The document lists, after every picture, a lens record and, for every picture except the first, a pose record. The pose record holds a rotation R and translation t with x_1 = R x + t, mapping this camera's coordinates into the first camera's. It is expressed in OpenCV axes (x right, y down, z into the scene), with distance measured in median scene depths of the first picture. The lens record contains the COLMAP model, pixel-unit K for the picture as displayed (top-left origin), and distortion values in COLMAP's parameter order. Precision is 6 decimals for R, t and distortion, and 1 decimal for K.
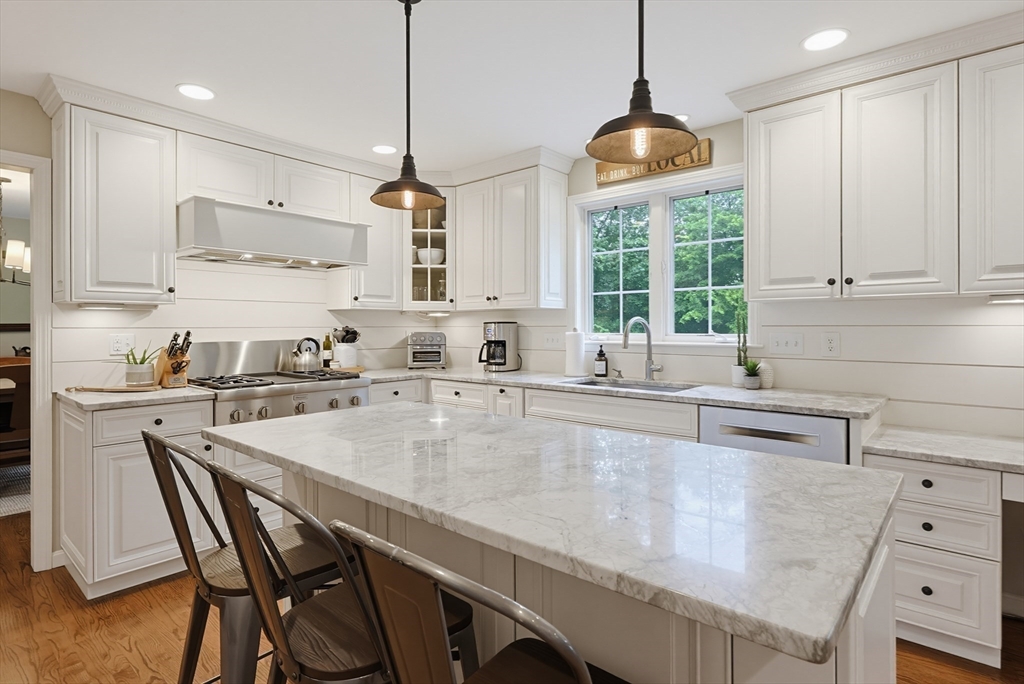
lens RADIAL K [[528.1, 0, 509.3], [0, 528.1, 328.2], [0, 0, 1]] dist [-0.001524, -0.000446]
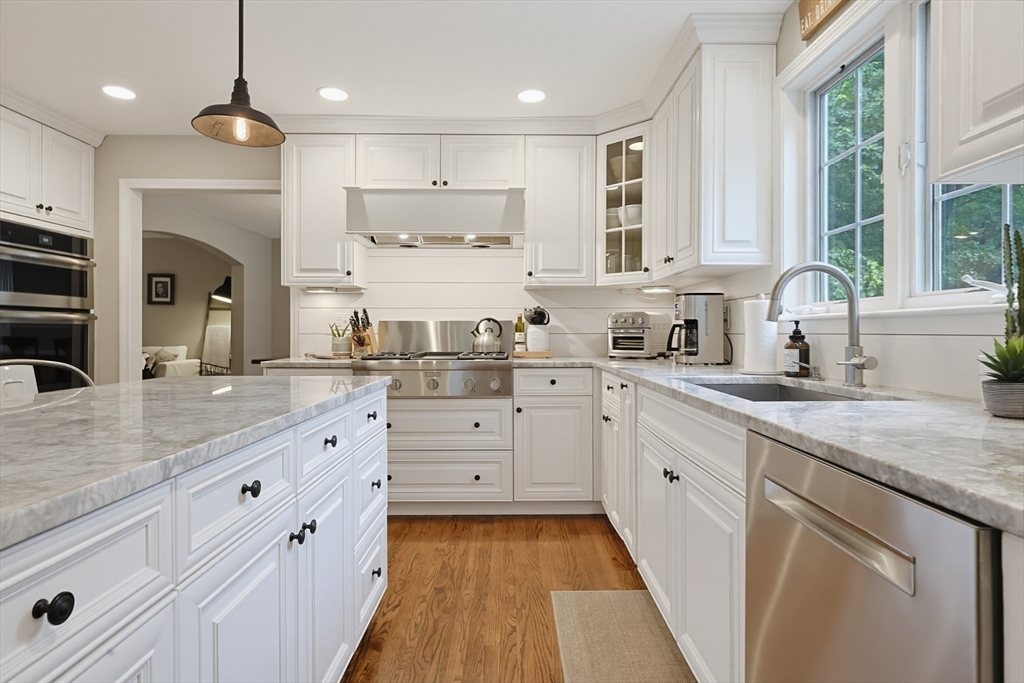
lens RADIAL K [[548.7, 0, 511.7], [0, 548.7, 334.7], [0, 0, 1]] dist [-0.000543, -0.000018]
pose [[0.665966, 0.006715, -0.745952, 0.395248], [-0.003784, 0.999977, 0.005624, 0.043006], [0.745972, -0.000922, 0.665976, 0.366639]]
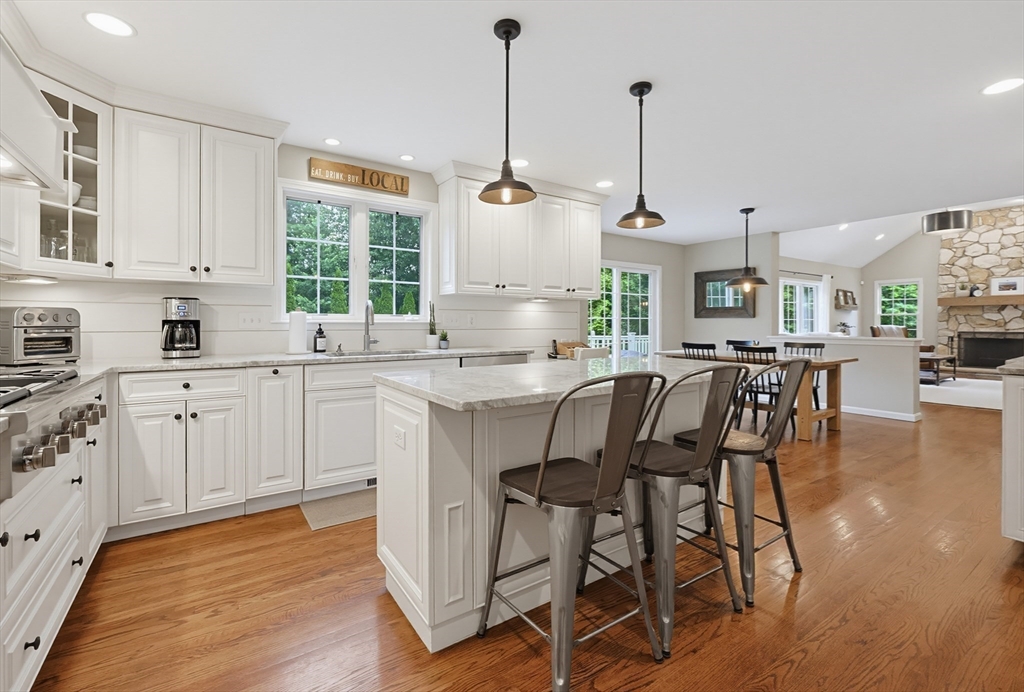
lens RADIAL K [[461.0, 0, 501.0], [0, 461.0, 328.5], [0, 0, 1]] dist [-0.001356, -0.000309]
pose [[0.257689, -0.006552, 0.966206, -0.641777], [0.001281, 0.999978, 0.006440, 0.034932], [-0.966227, -0.000421, 0.257691, 0.368760]]
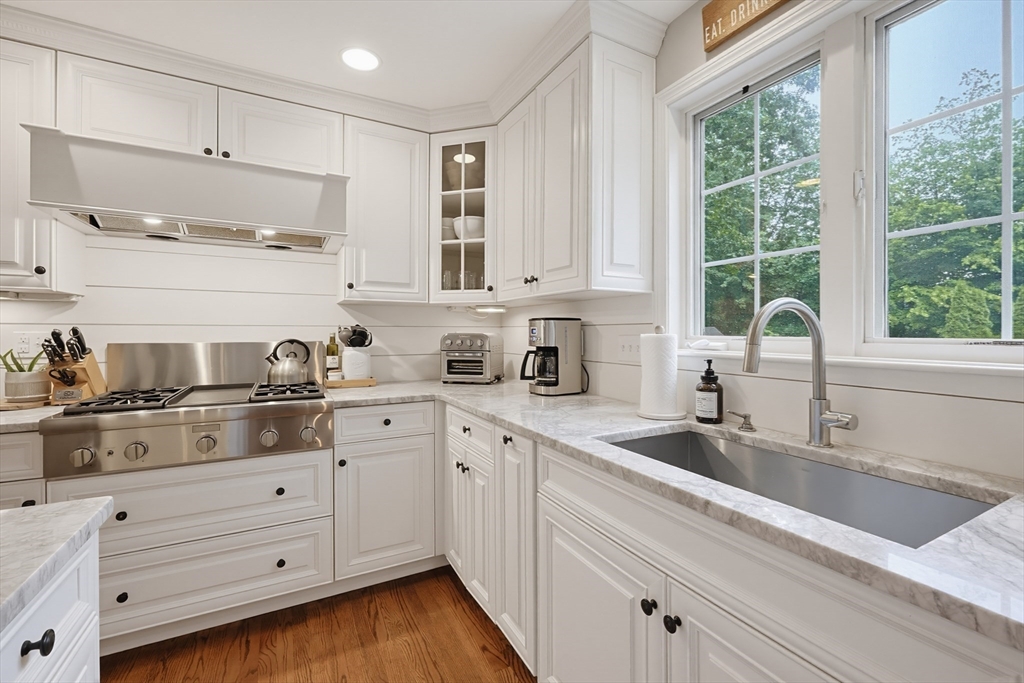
lens RADIAL K [[441.9, 0, 521.8], [0, 441.9, 333.2], [0, 0, 1]] dist [-0.002557, -0.000370]
pose [[0.939983, 0.005553, -0.341177, 0.144076], [-0.005047, 0.999984, 0.002370, 0.006221], [0.341185, -0.000506, 0.939996, 0.522041]]
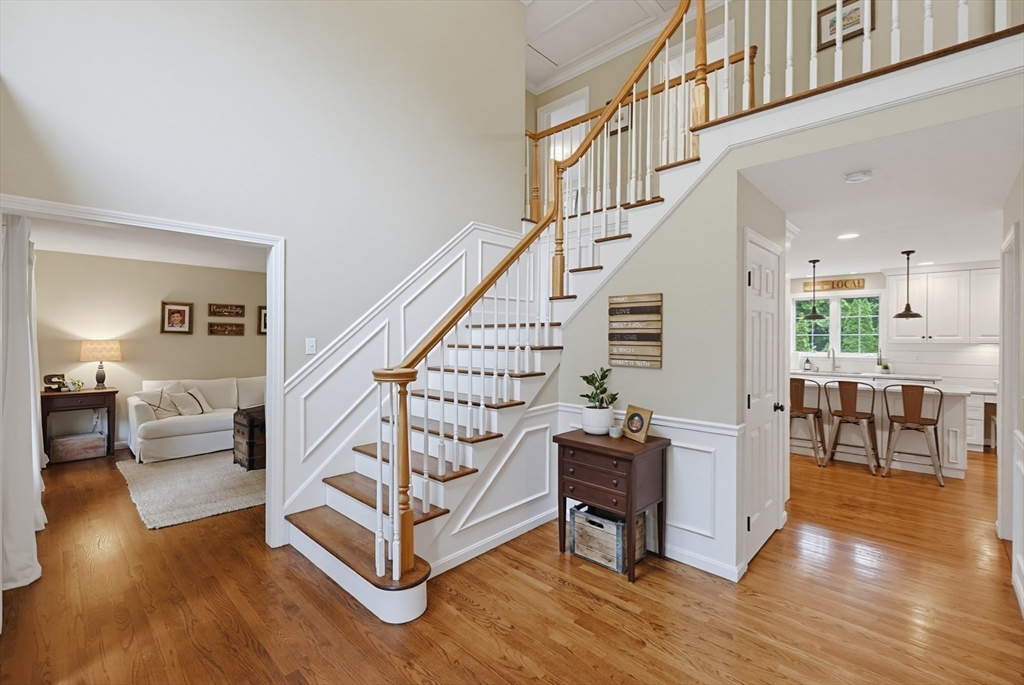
lens RADIAL K [[432.2, 0, 514.5], [0, 432.2, 339.2], [0, 0, 1]] dist [-0.002184, -0.000397]
pose [[0.998892, -0.002608, -0.046983, -1.053228], [0.002994, 0.999962, 0.008145, -0.068485], [0.046960, -0.008276, 0.998863, -1.029775]]
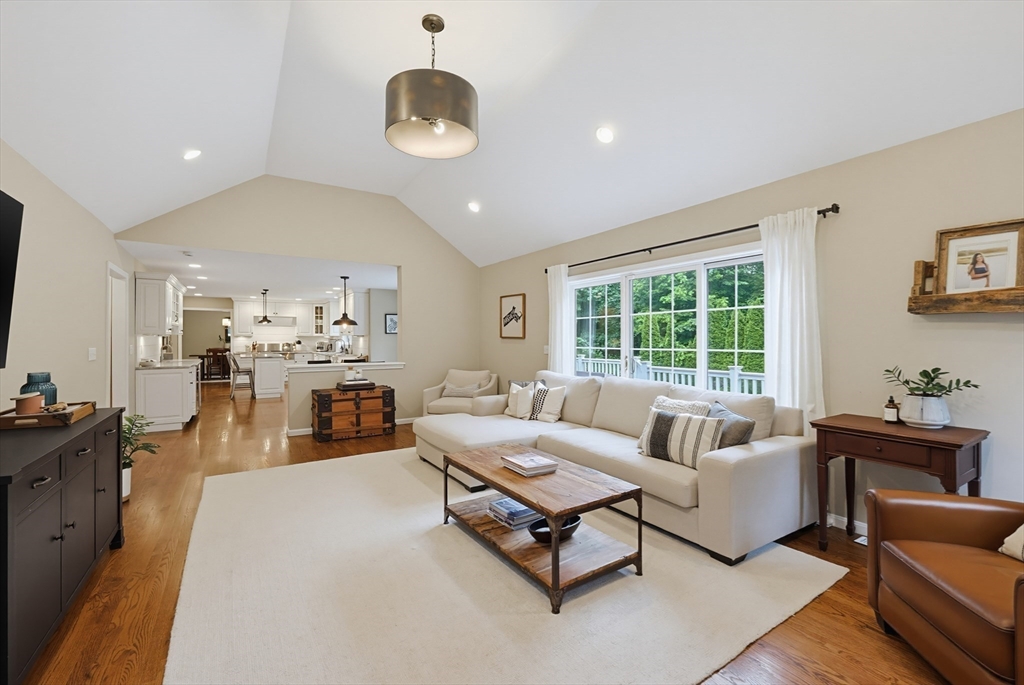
lens RADIAL K [[419.7, 0, 490.3], [0, 419.7, 342.2], [0, 0, 1]] dist [0.000053, -0.000045]
pose [[0.953269, 0.006011, -0.302062, 2.195005], [-0.003217, 0.999947, 0.009748, -0.025150], [0.302105, -0.008320, 0.953238, -1.716188]]
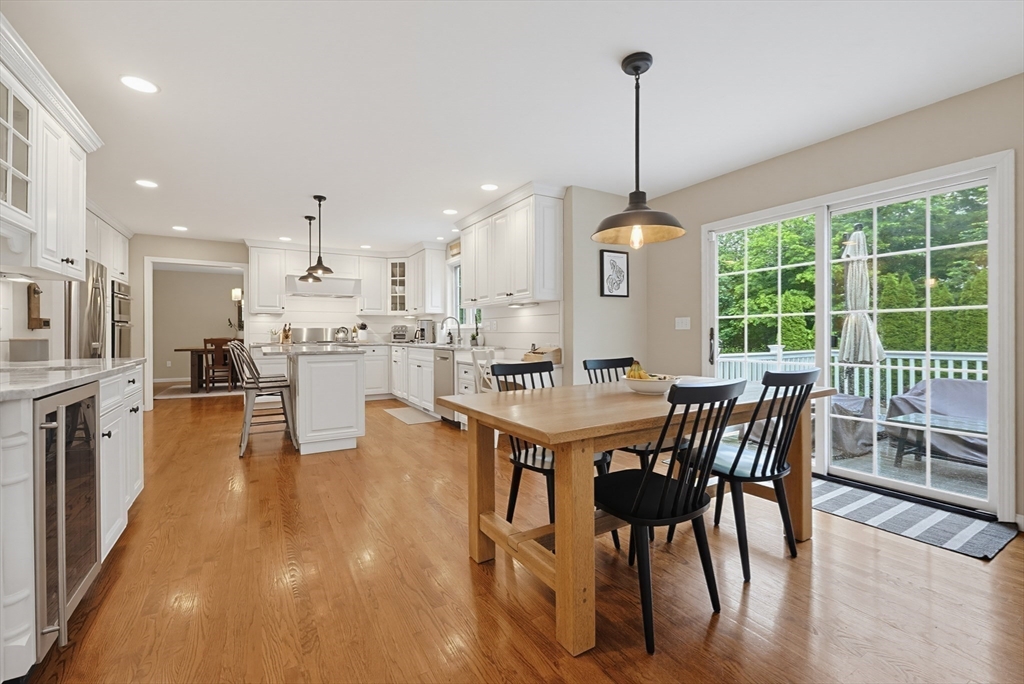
lens RADIAL K [[430.5, 0, 501.9], [0, 430.5, 335.7], [0, 0, 1]] dist [-0.002042, -0.000113]
pose [[0.945789, 0.002456, -0.324774, 0.927185], [-0.001059, 0.999989, 0.004479, 0.048196], [0.324781, -0.003893, 0.945781, -0.598496]]
